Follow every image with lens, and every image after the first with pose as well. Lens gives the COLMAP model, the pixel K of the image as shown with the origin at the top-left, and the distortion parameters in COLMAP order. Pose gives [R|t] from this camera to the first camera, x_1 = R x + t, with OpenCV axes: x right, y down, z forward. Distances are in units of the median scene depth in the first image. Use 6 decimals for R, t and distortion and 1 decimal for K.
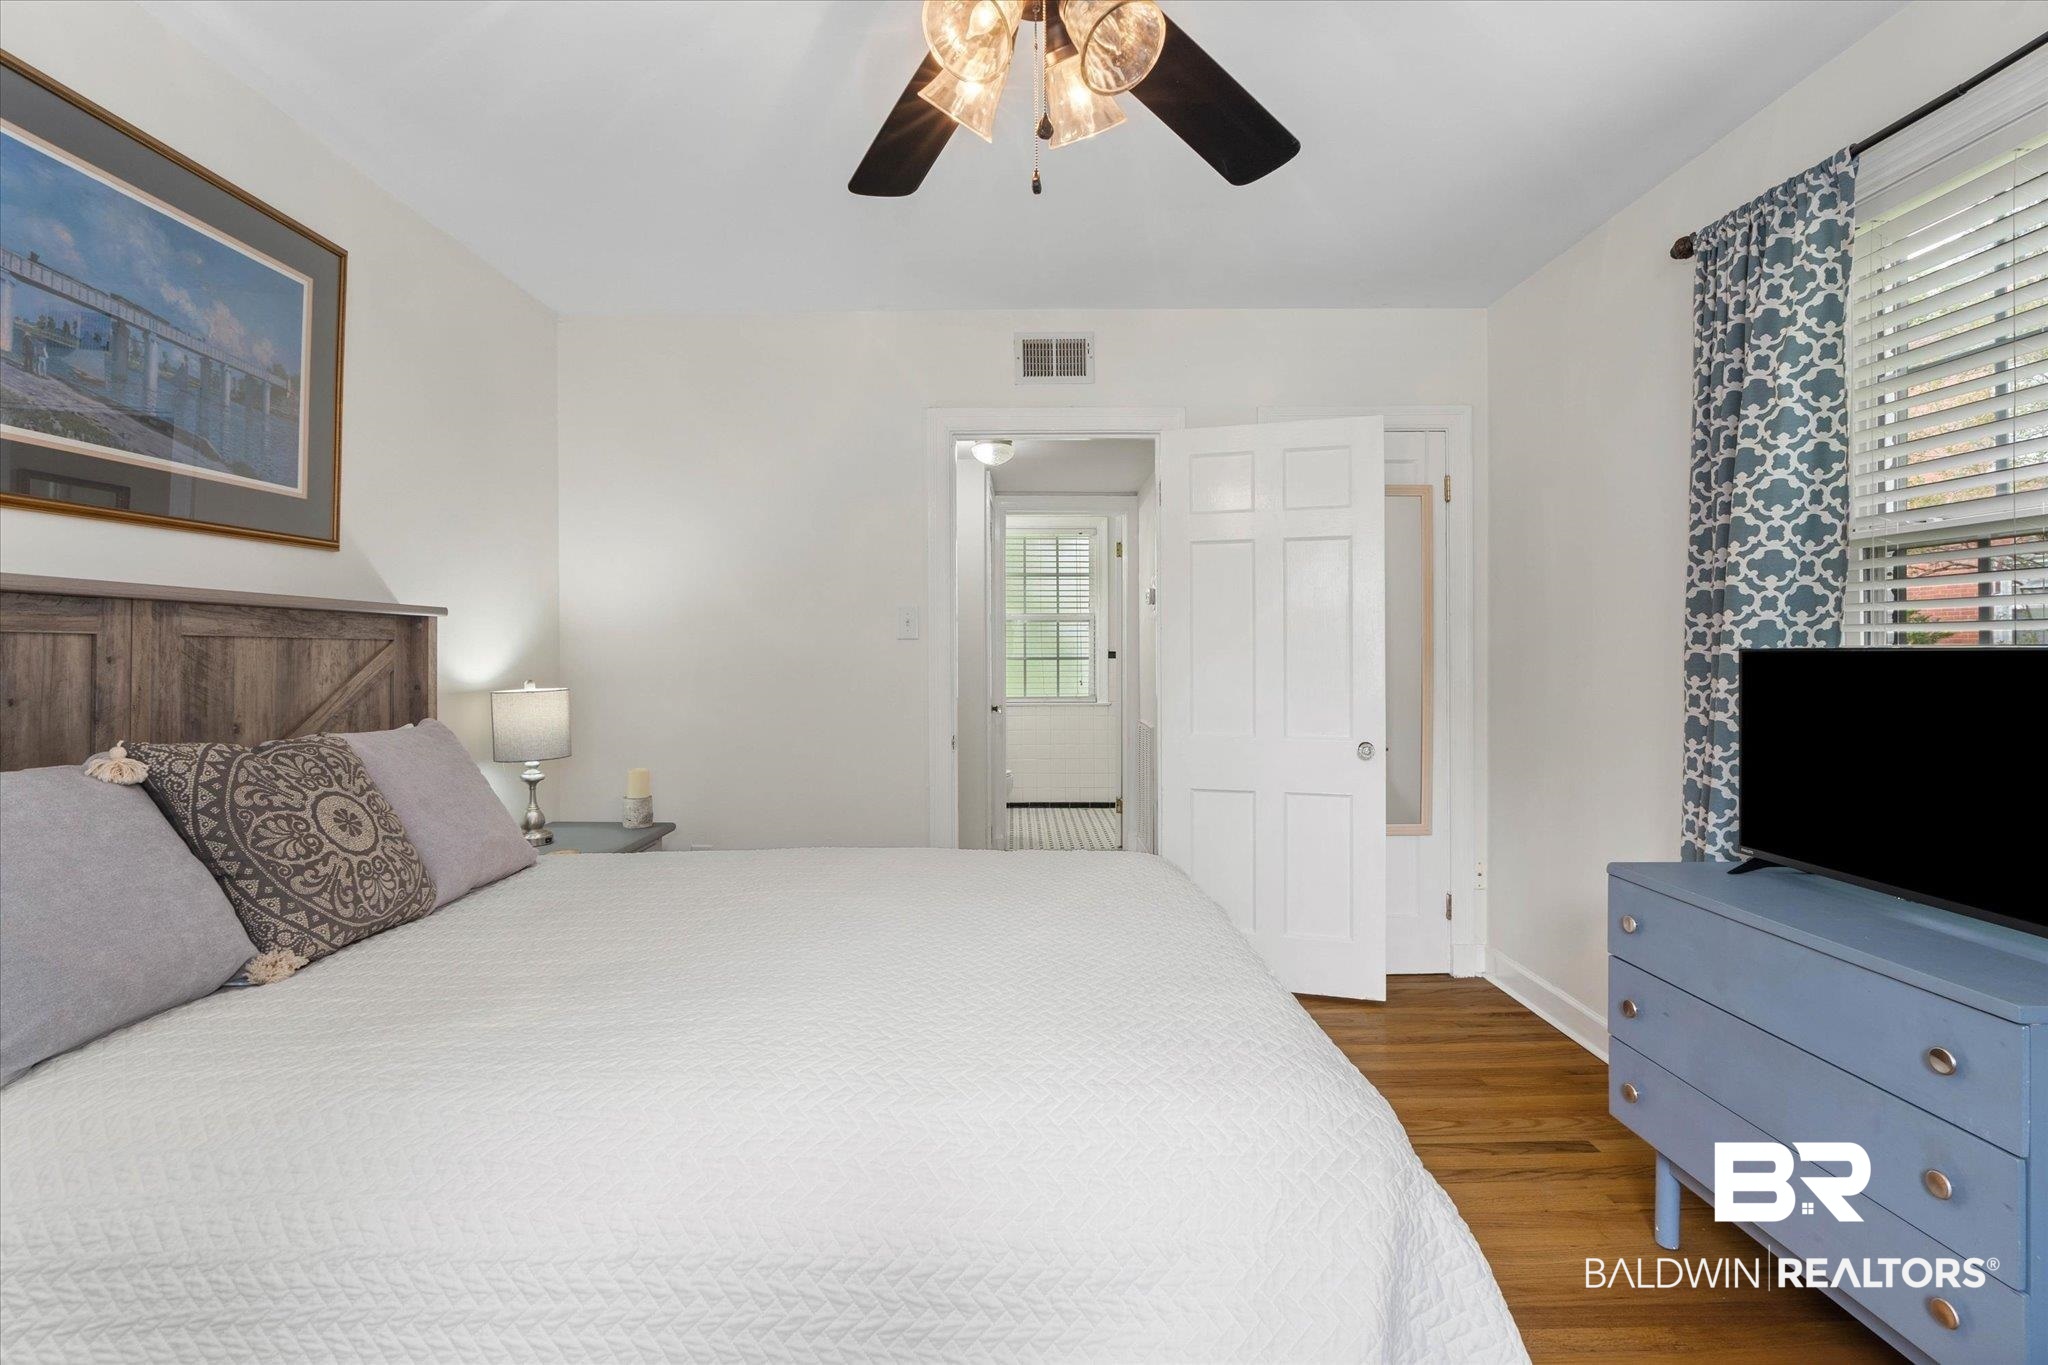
lens RADIAL K [[940.1, 0, 1028.0], [0, 940.1, 628.7], [0, 0, 1]] dist [0.000355, 0.000342]
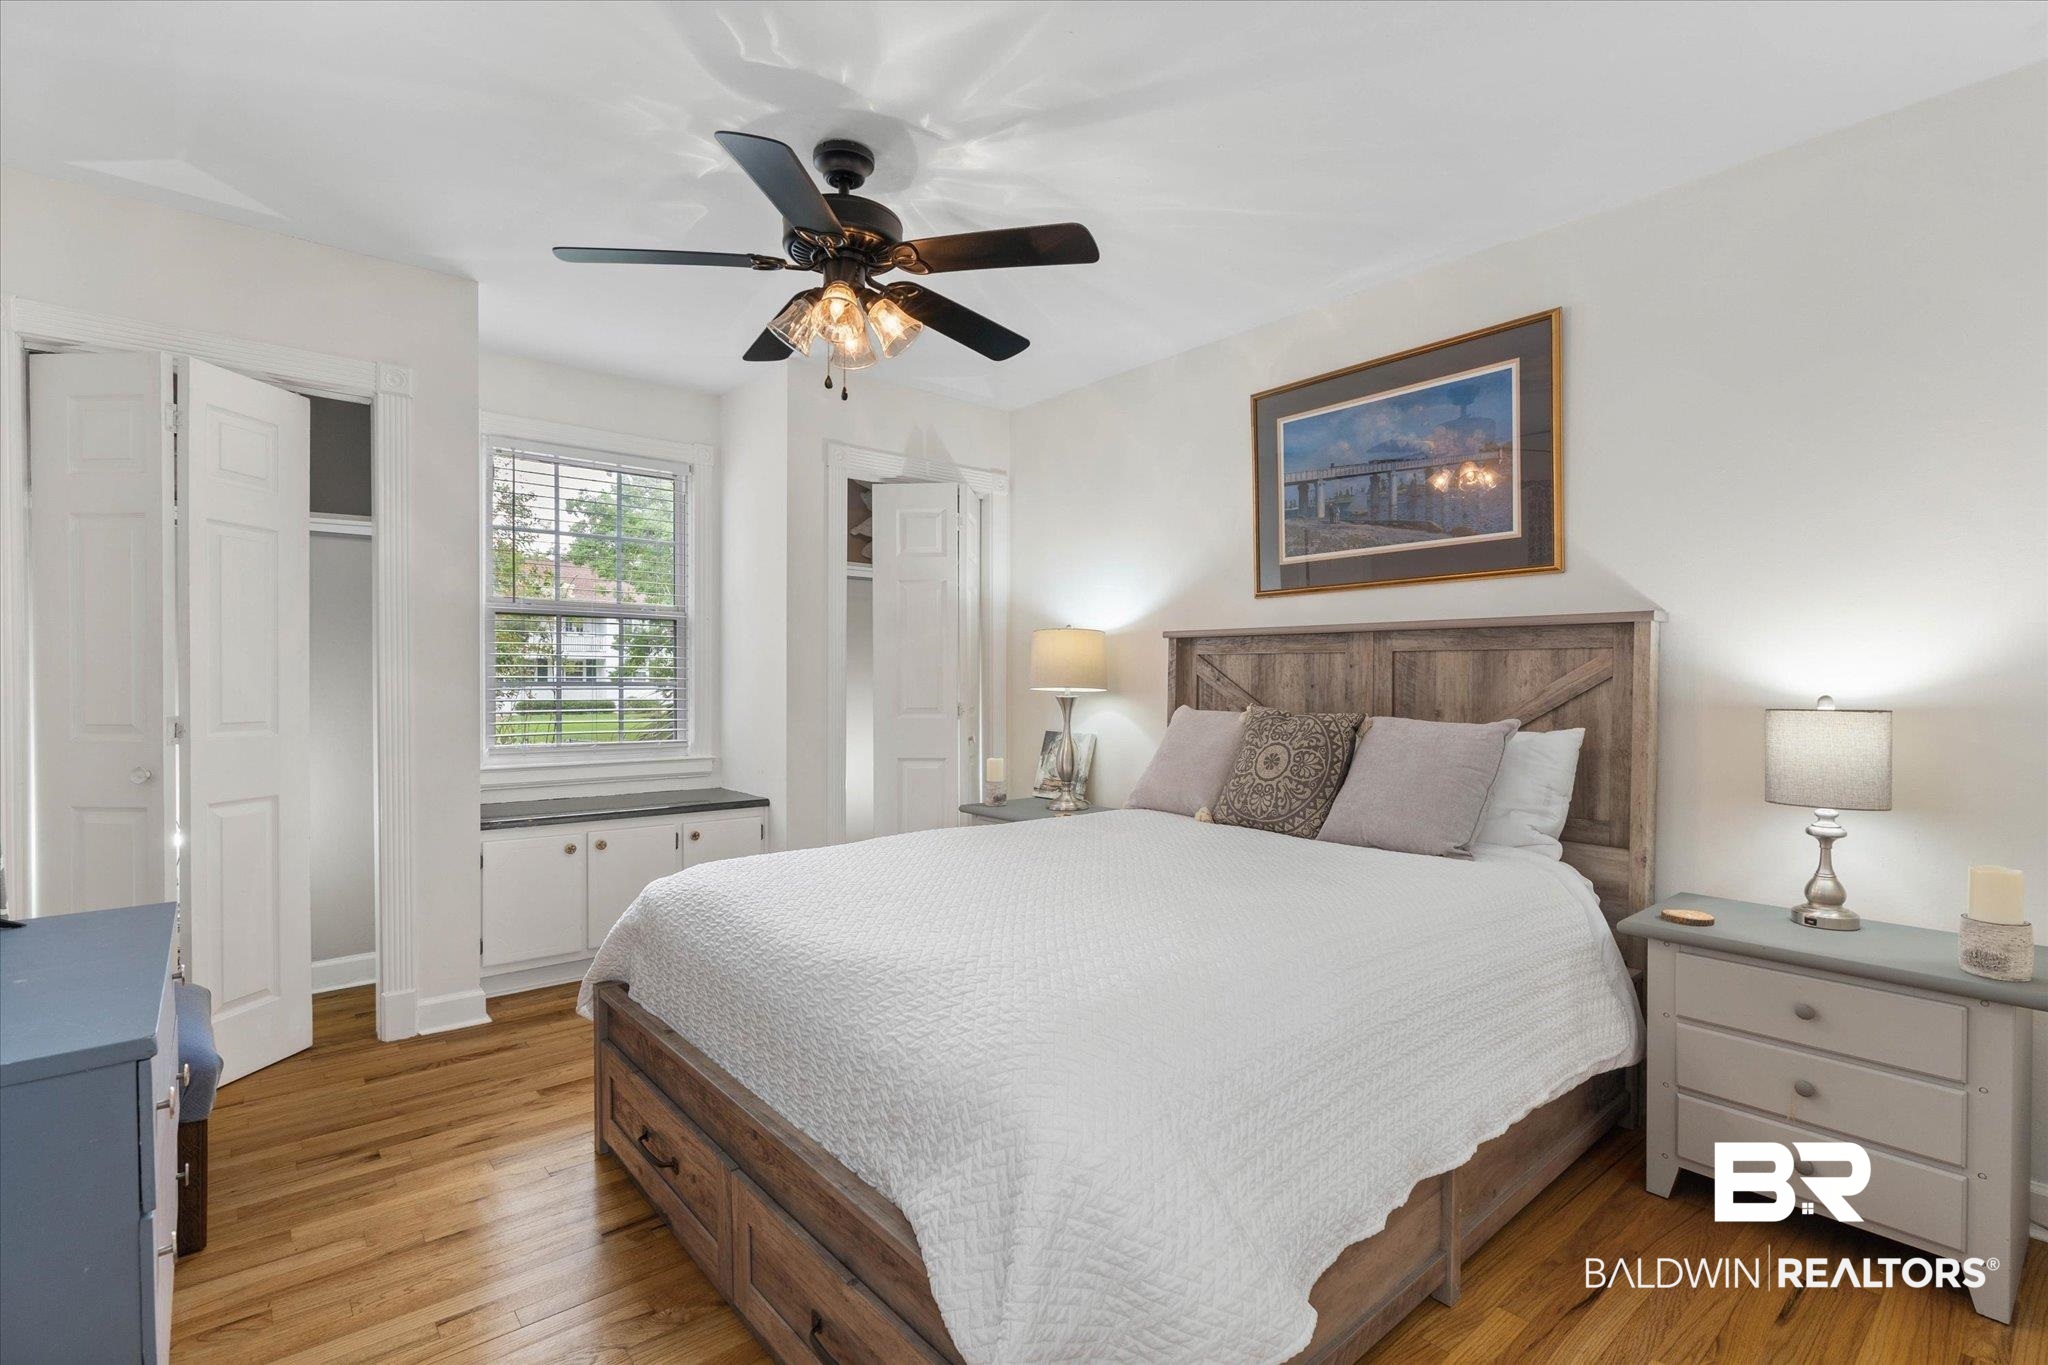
lens RADIAL K [[944.3, 0, 1031.2], [0, 944.3, 680.5], [0, 0, 1]] dist [-0.004932, 0.000832]
pose [[-0.772331, 0.001933, -0.635217, 0.614926], [0.013232, 0.999827, -0.013045, 0.069722], [0.635082, -0.018481, -0.772223, 1.829140]]
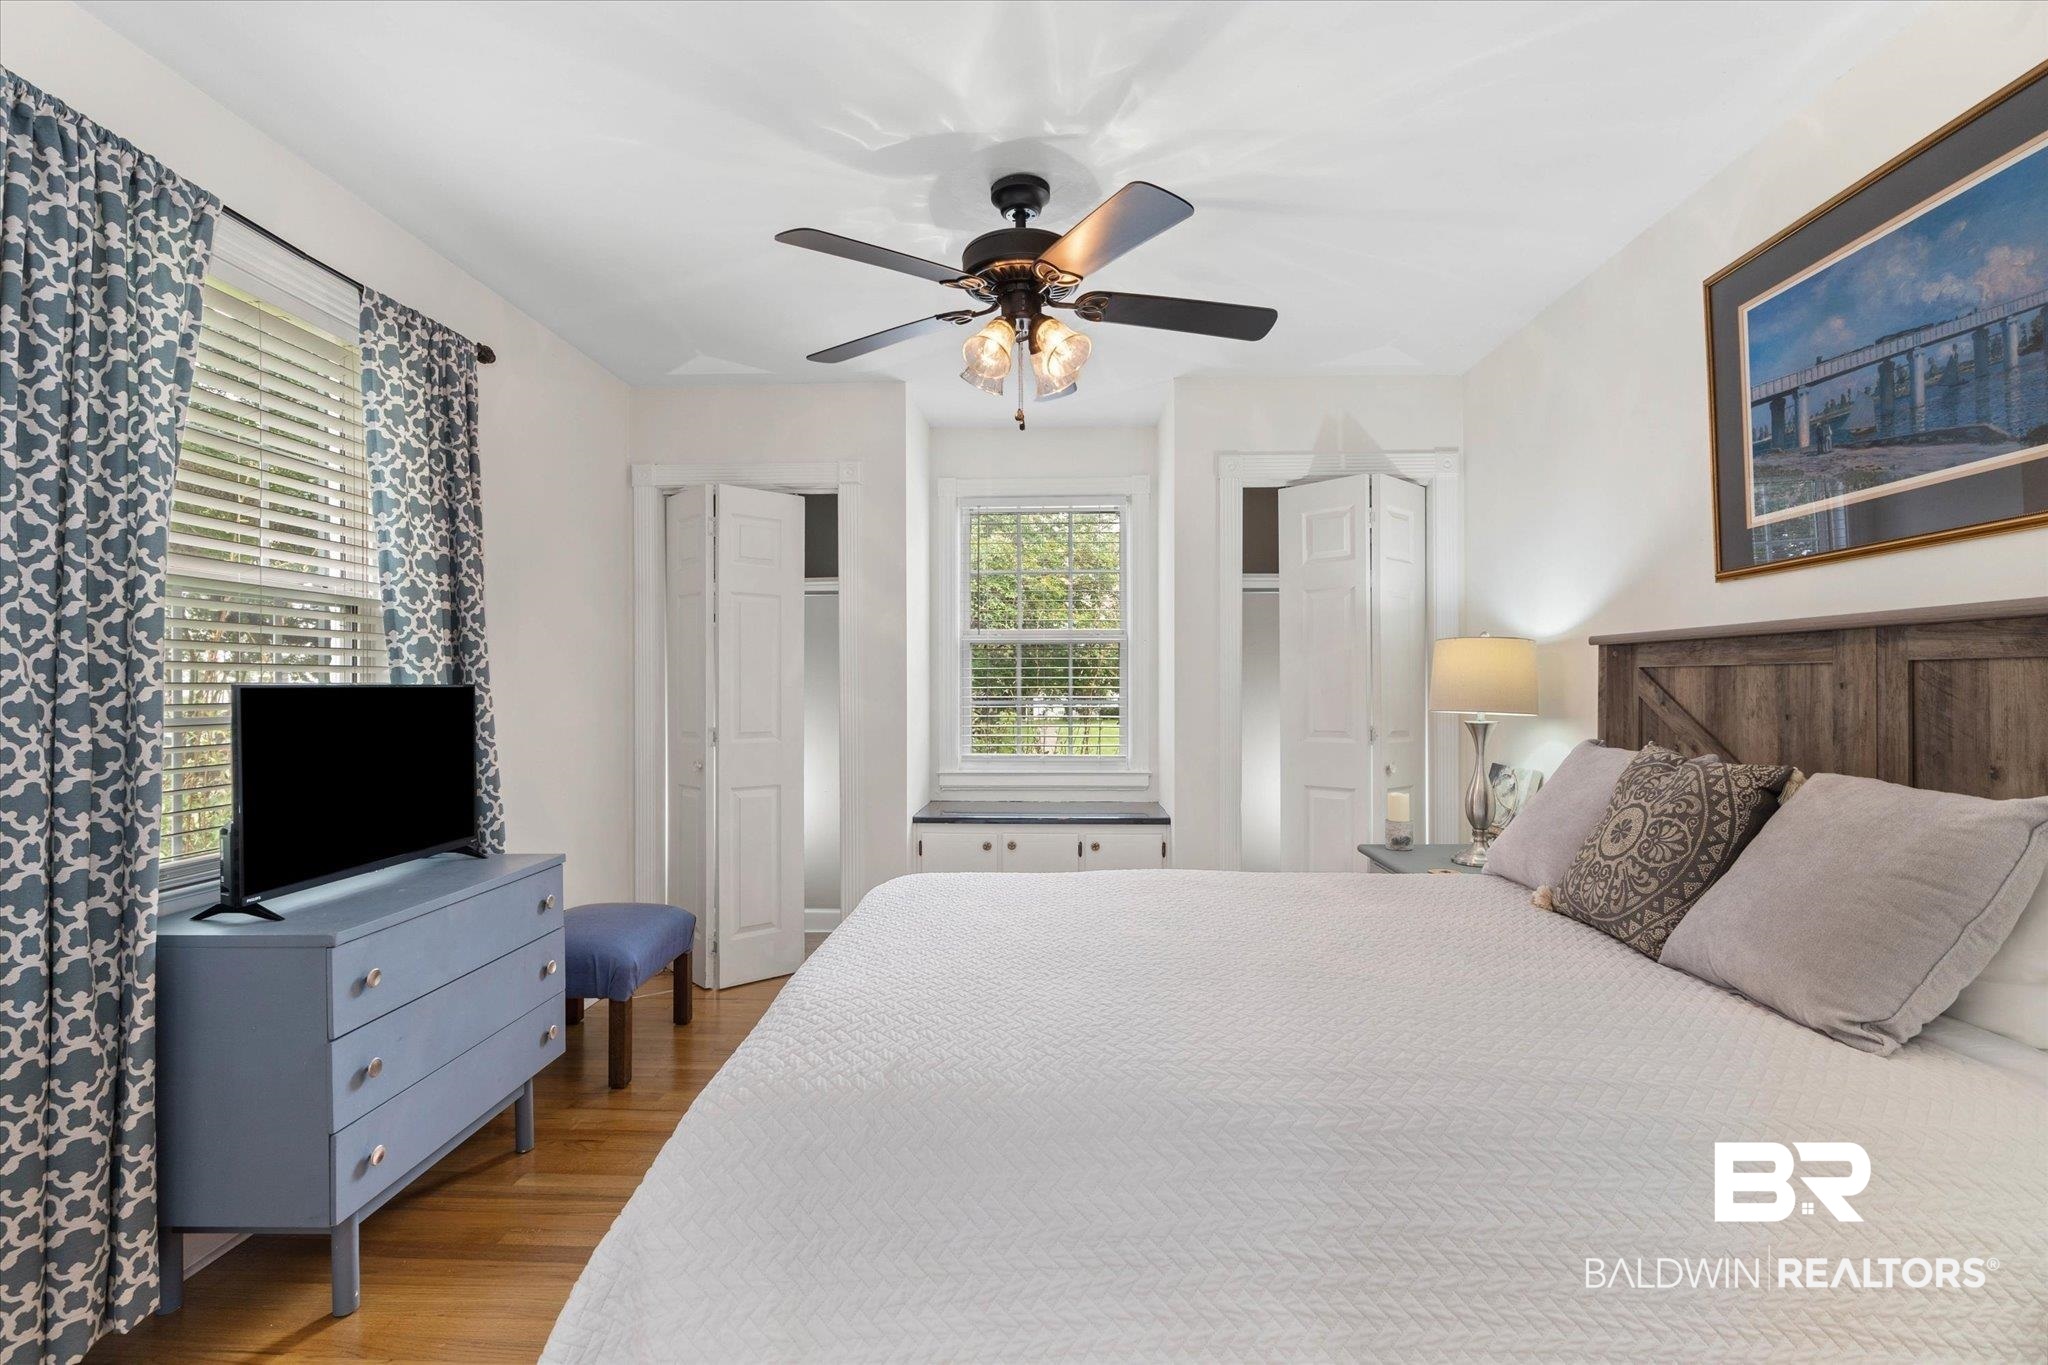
lens RADIAL K [[928.6, 0, 1024.7], [0, 928.6, 675.5], [0, 0, 1]] dist [-0.007956, 0.006558]
pose [[-0.998398, 0.008184, 0.055992, -0.064985], [0.006315, 0.999420, -0.033470, 0.046945], [-0.056233, -0.033063, -0.997870, 1.937649]]
